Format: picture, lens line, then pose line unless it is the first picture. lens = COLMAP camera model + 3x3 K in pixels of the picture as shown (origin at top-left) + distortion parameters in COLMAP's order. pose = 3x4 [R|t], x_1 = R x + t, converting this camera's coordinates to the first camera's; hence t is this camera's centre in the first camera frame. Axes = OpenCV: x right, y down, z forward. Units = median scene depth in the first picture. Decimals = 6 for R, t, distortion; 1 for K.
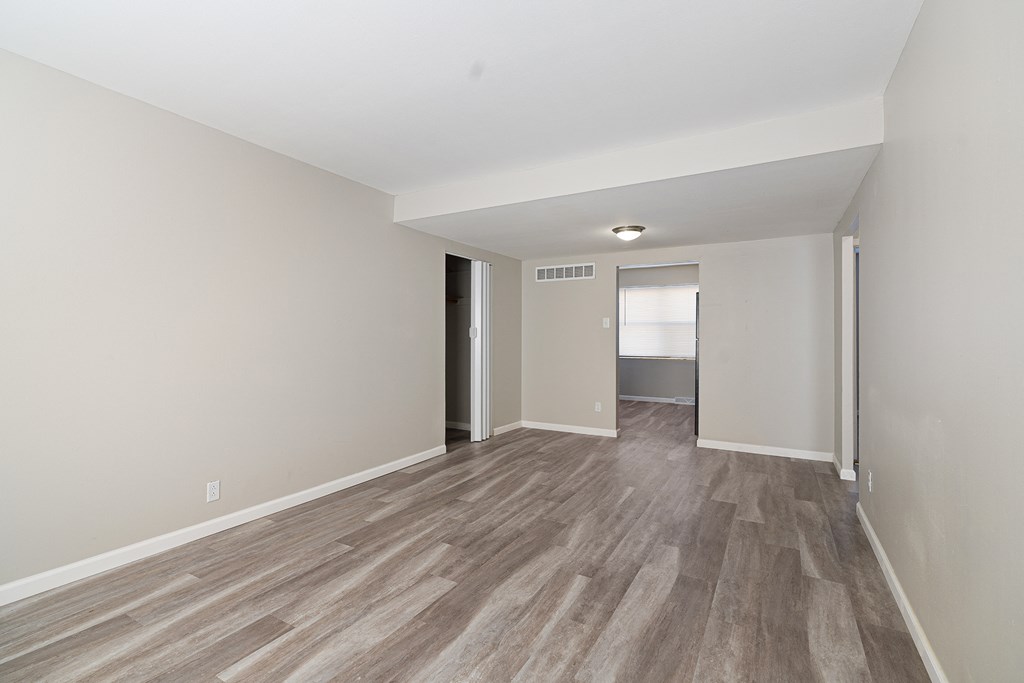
lens RADIAL K [[459.9, 0, 512.0], [0, 459.9, 341.5], [0, 0, 1]] dist [-0.011535, 0.000614]
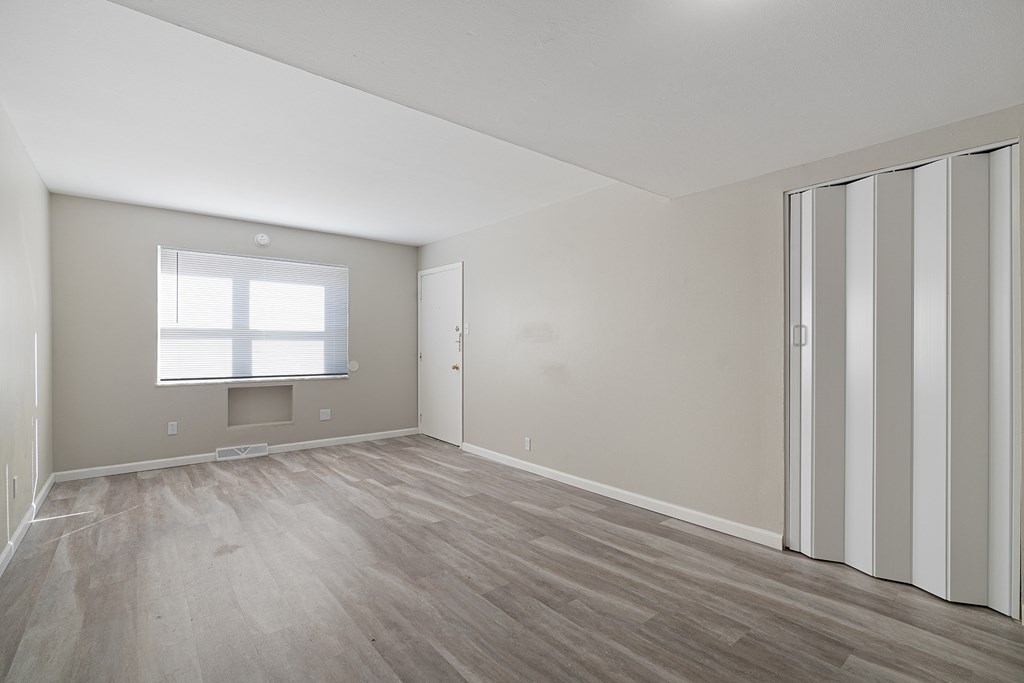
lens RADIAL K [[459.9, 0, 512.0], [0, 459.9, 341.5], [0, 0, 1]] dist [-0.011535, 0.000614]
pose [[-0.346555, -0.012434, -0.937947, 0.821693], [-0.013217, 0.999878, -0.008371, -0.008610], [0.937937, 0.009496, -0.346676, 1.450047]]
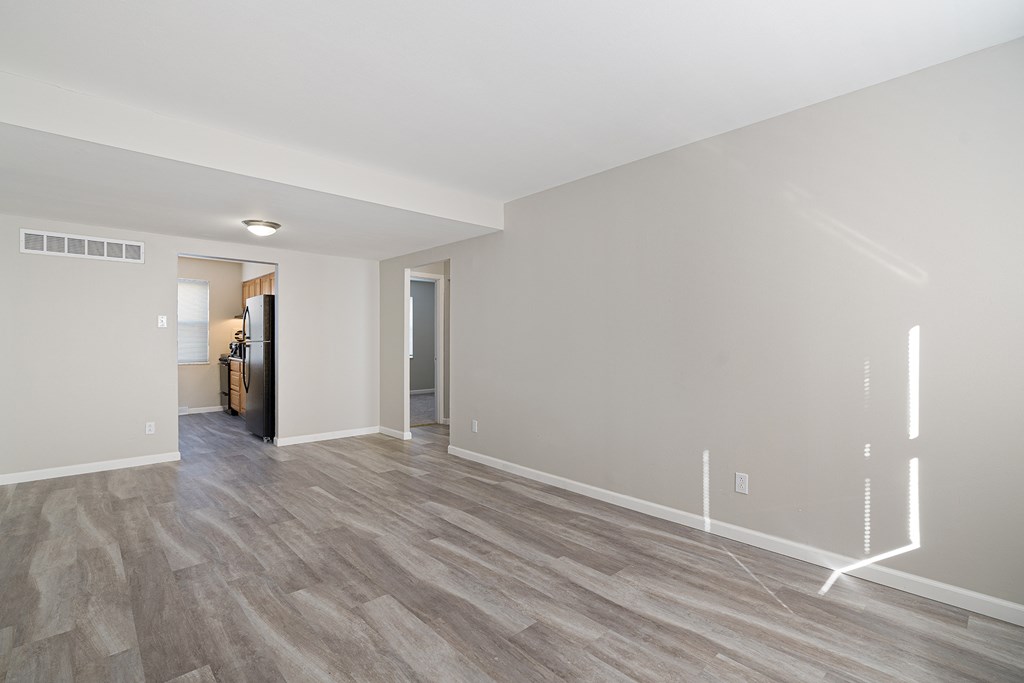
lens RADIAL K [[470.6, 0, 505.1], [0, 470.6, 338.6], [0, 0, 1]] dist [-0.013591, 0.005010]
pose [[0.299634, 0.000669, 0.954054, -0.763357], [0.007433, 0.999968, -0.003036, -0.005383], [-0.954025, 0.008001, 0.299619, 0.357936]]
